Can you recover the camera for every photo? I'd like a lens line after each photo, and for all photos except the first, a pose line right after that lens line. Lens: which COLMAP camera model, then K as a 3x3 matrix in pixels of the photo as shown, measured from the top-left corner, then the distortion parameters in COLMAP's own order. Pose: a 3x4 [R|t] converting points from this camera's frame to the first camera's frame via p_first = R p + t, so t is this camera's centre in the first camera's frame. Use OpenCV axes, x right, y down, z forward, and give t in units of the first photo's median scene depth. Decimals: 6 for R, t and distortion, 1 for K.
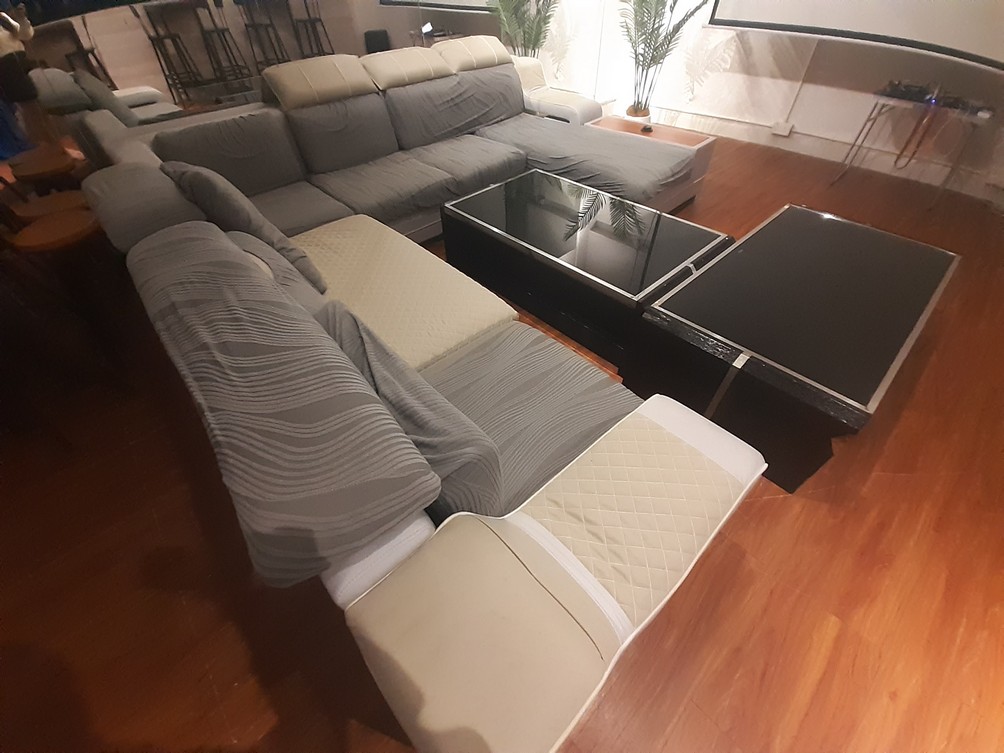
lens RADIAL K [[399.0, 0, 502.4], [0, 399.0, 374.4], [0, 0, 1]] dist [0.022551, -0.019782]
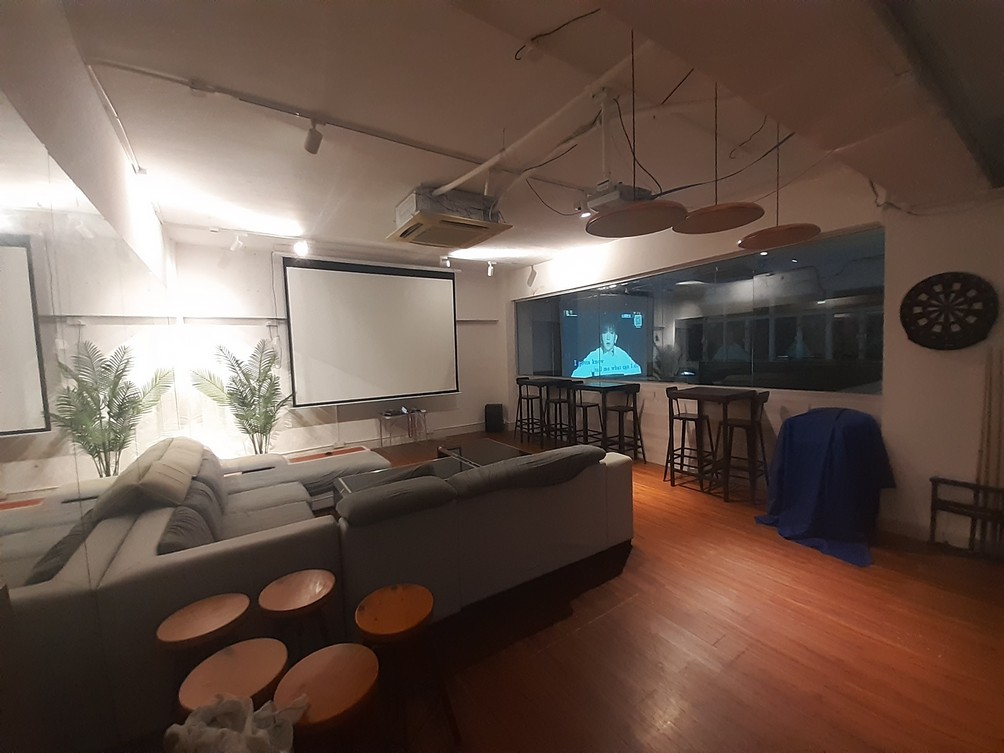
lens RADIAL K [[399.0, 0, 502.4], [0, 399.0, 374.4], [0, 0, 1]] dist [0.022551, -0.019782]
pose [[0.128482, -0.027986, 0.991317, -1.075989], [0.739968, 0.668216, -0.077040, -0.164705], [-0.660258, 0.743441, 0.106562, 0.114481]]
